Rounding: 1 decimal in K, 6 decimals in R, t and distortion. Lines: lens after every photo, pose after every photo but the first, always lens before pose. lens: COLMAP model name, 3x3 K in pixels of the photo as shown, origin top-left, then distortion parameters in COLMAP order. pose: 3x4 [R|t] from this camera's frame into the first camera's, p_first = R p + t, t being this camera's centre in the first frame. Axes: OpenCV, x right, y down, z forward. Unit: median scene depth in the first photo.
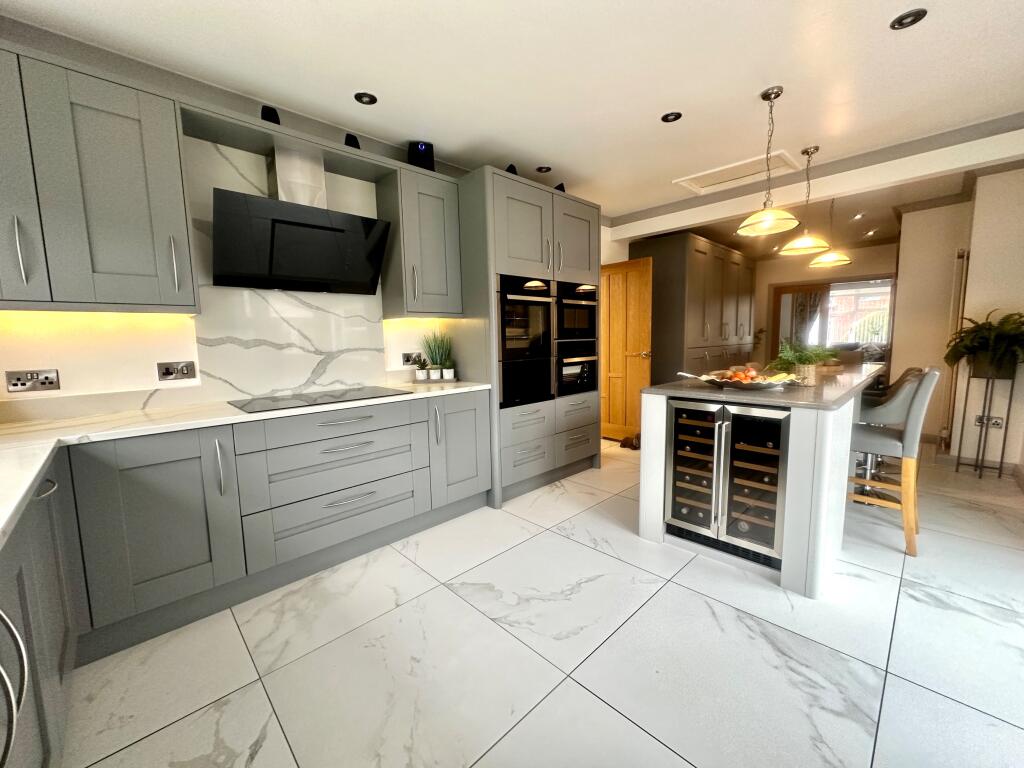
lens RADIAL K [[410.2, 0, 510.2], [0, 410.2, 383.4], [0, 0, 1]] dist [-0.002048, -0.000451]
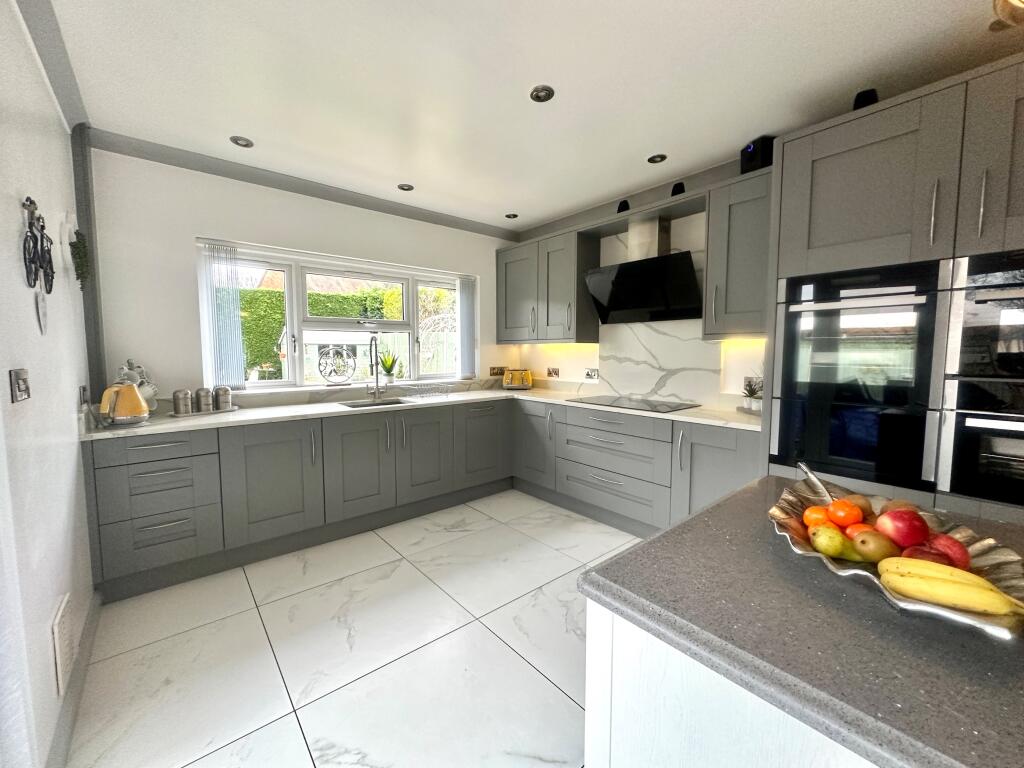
lens RADIAL K [[410.2, 0, 513.1], [0, 410.2, 382.3], [0, 0, 1]] dist [-0.002048, -0.000451]
pose [[-0.063822, 0.098864, -0.993052, 0.834632], [-0.110721, 0.988236, 0.105500, -0.123664], [0.991800, 0.116685, -0.052125, 0.658992]]
